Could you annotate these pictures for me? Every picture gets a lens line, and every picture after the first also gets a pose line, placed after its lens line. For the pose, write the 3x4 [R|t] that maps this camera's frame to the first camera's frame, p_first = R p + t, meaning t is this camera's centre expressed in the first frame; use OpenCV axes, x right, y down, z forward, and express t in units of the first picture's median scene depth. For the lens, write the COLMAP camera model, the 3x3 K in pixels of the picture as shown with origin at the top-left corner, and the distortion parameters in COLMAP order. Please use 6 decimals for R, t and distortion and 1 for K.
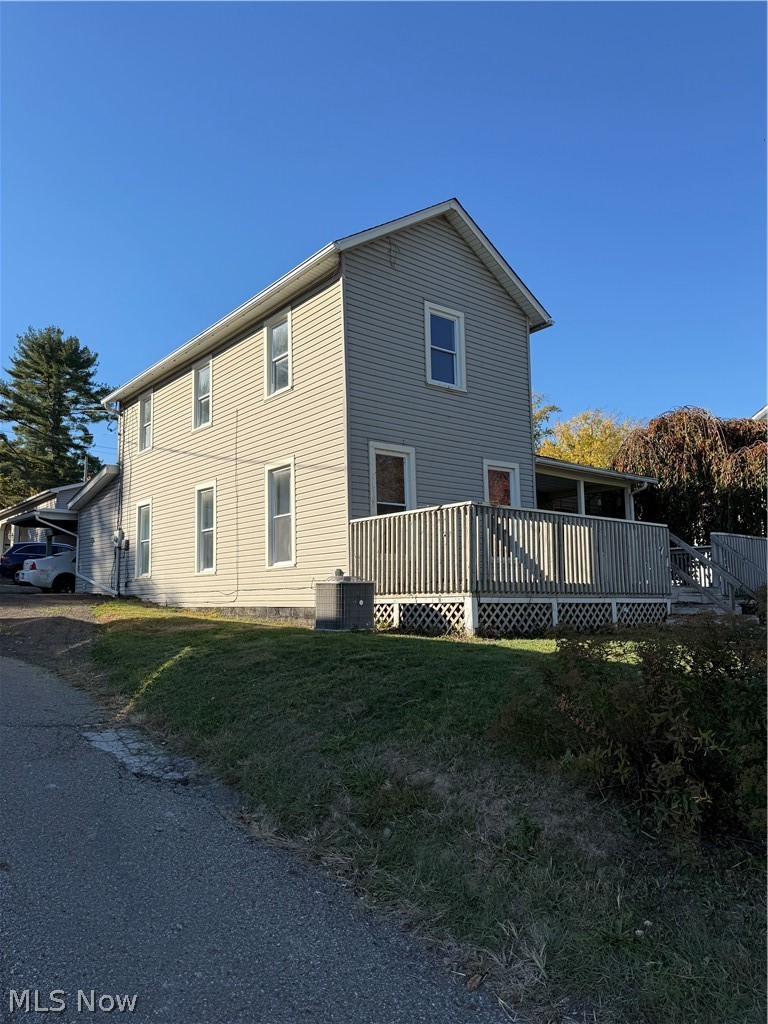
lens RADIAL K [[701.1, 0, 384.0], [0, 701.1, 512.0], [0, 0, 1]] dist [0.192179, -0.395536]
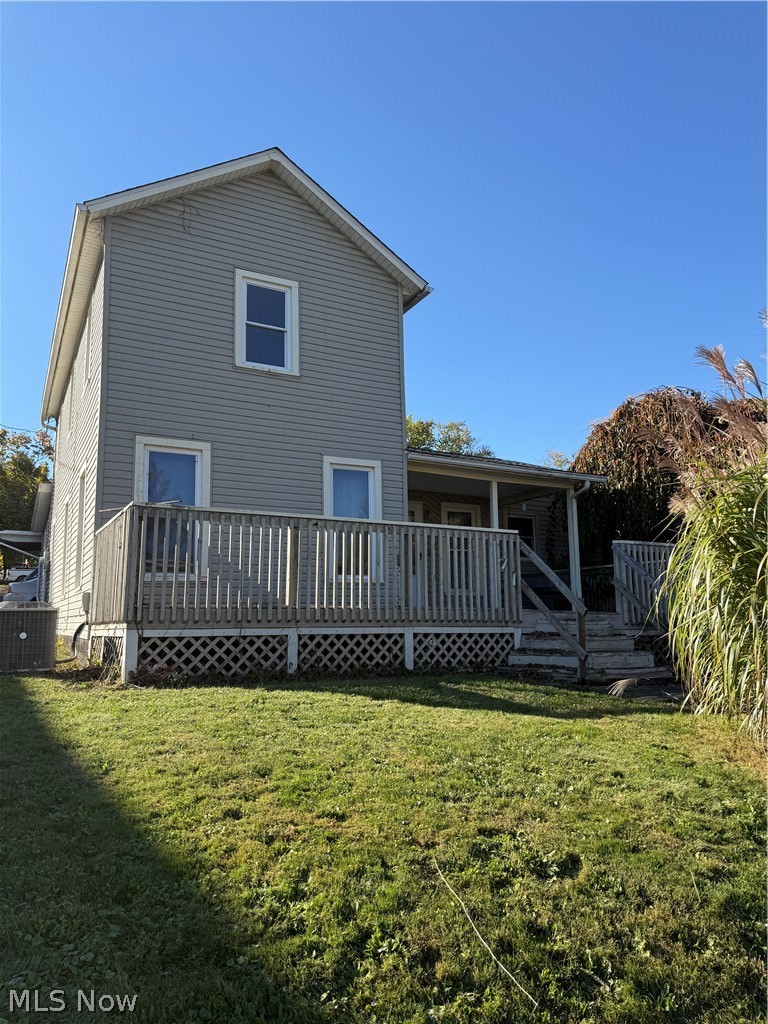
lens RADIAL K [[701.1, 0, 384.0], [0, 701.1, 512.0], [0, 0, 1]] dist [0.192179, -0.395536]
pose [[0.980496, -0.025370, -0.194895, 0.407891], [0.019590, 0.999311, -0.031528, 0.019446], [0.195560, 0.027095, 0.980317, 0.231097]]
